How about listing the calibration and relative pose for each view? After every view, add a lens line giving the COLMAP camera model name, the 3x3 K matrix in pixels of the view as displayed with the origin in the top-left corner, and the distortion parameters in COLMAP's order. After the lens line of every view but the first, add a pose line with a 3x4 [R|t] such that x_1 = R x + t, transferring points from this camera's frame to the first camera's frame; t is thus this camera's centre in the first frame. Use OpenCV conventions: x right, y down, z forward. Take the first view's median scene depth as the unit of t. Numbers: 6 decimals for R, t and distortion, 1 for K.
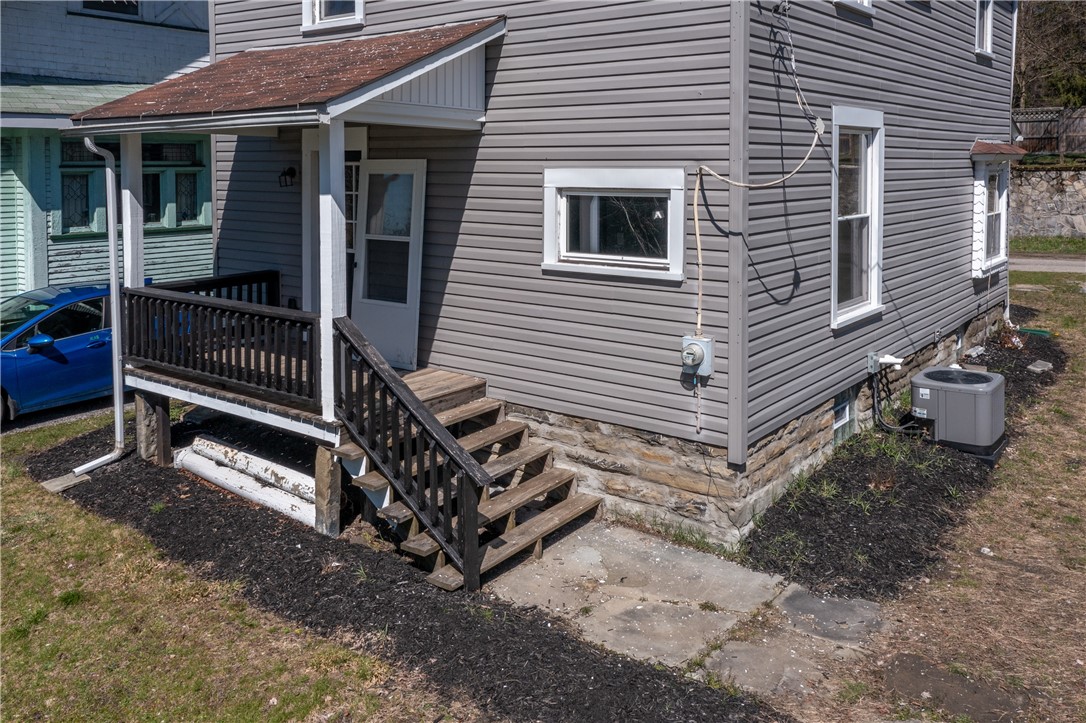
lens RADIAL K [[908.6, 0, 547.0], [0, 908.6, 190.6], [0, 0, 1]] dist [0.004313, 0.006430]
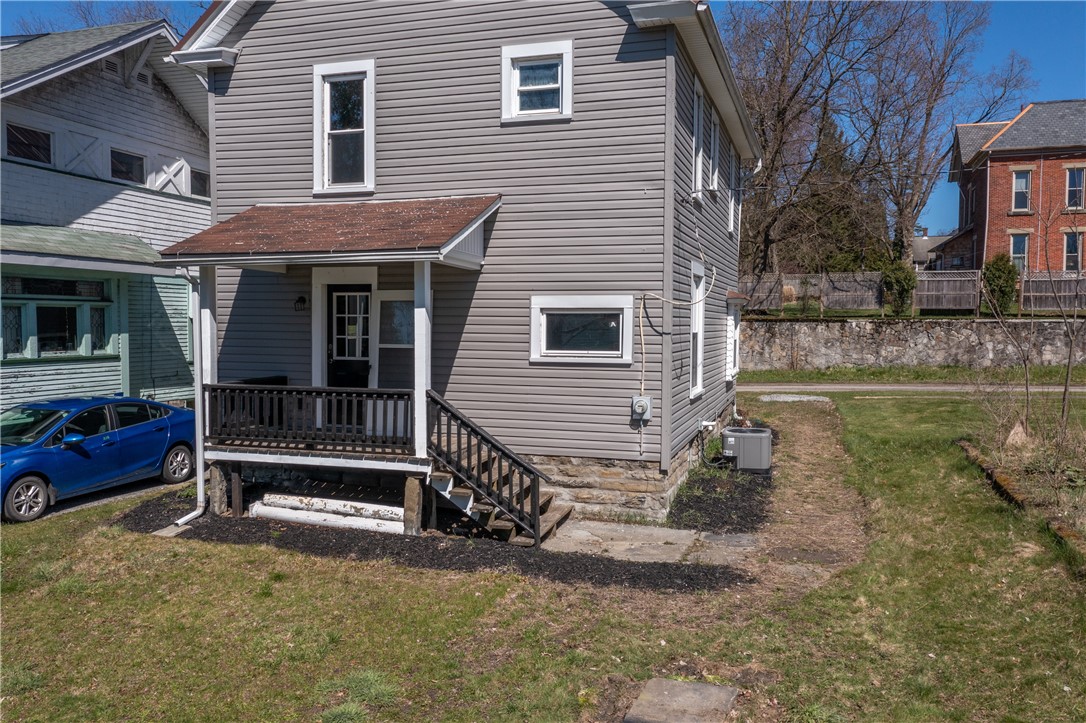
lens RADIAL K [[862.4, 0, 543.0], [0, 862.4, 361.5], [0, 0, 1]] dist [0.003329, -0.002098]
pose [[0.938283, -0.008894, 0.345753, -0.495547], [0.003674, 0.999869, 0.015752, 0.064395], [-0.345848, -0.013509, 0.938193, -0.375091]]
